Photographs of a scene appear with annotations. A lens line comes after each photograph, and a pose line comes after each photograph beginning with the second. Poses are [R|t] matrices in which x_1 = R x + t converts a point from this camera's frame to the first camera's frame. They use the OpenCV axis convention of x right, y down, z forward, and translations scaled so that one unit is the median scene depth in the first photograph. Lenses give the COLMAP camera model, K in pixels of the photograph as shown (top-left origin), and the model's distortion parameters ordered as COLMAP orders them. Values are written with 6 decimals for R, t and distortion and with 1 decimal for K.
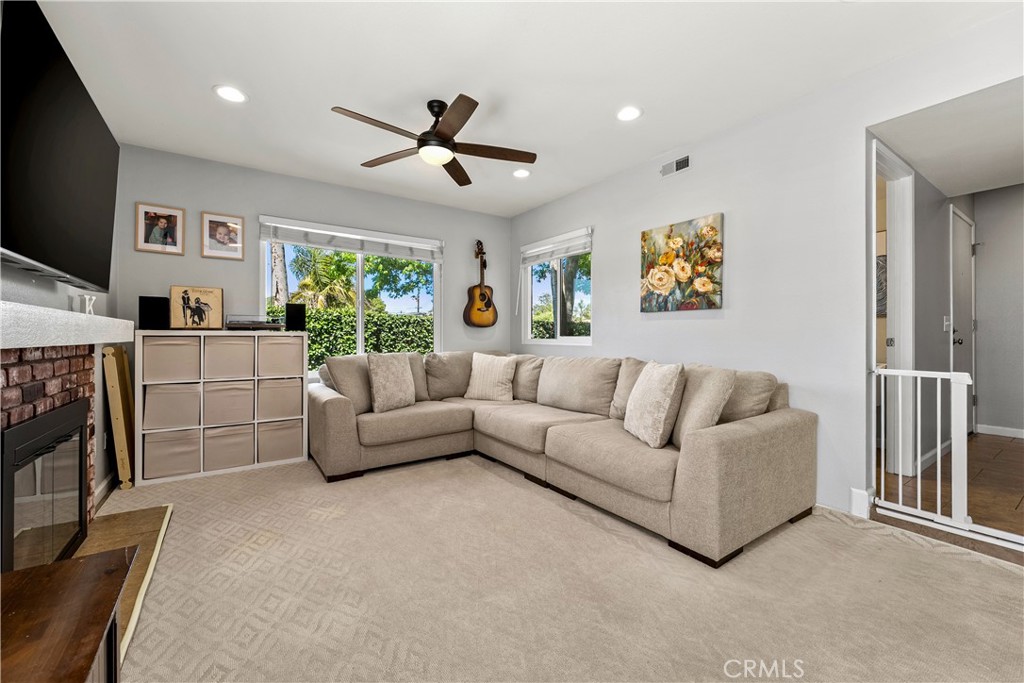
lens RADIAL K [[413.2, 0, 514.9], [0, 413.2, 337.5], [0, 0, 1]] dist [-0.002767, -0.000371]
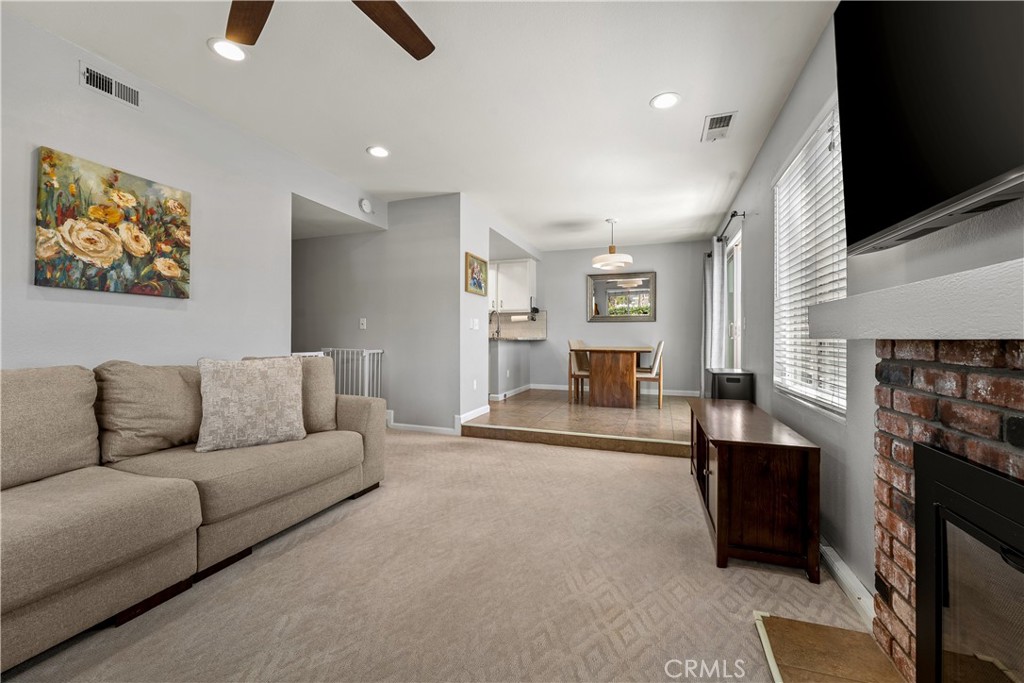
lens RADIAL K [[413.2, 0, 509.7], [0, 413.2, 335.5], [0, 0, 1]] dist [-0.002767, -0.000371]
pose [[-0.583480, 0.000376, 0.812127, -0.601119], [-0.004238, 0.999985, -0.003508, 0.009266], [-0.812117, -0.005489, -0.583469, 0.891704]]
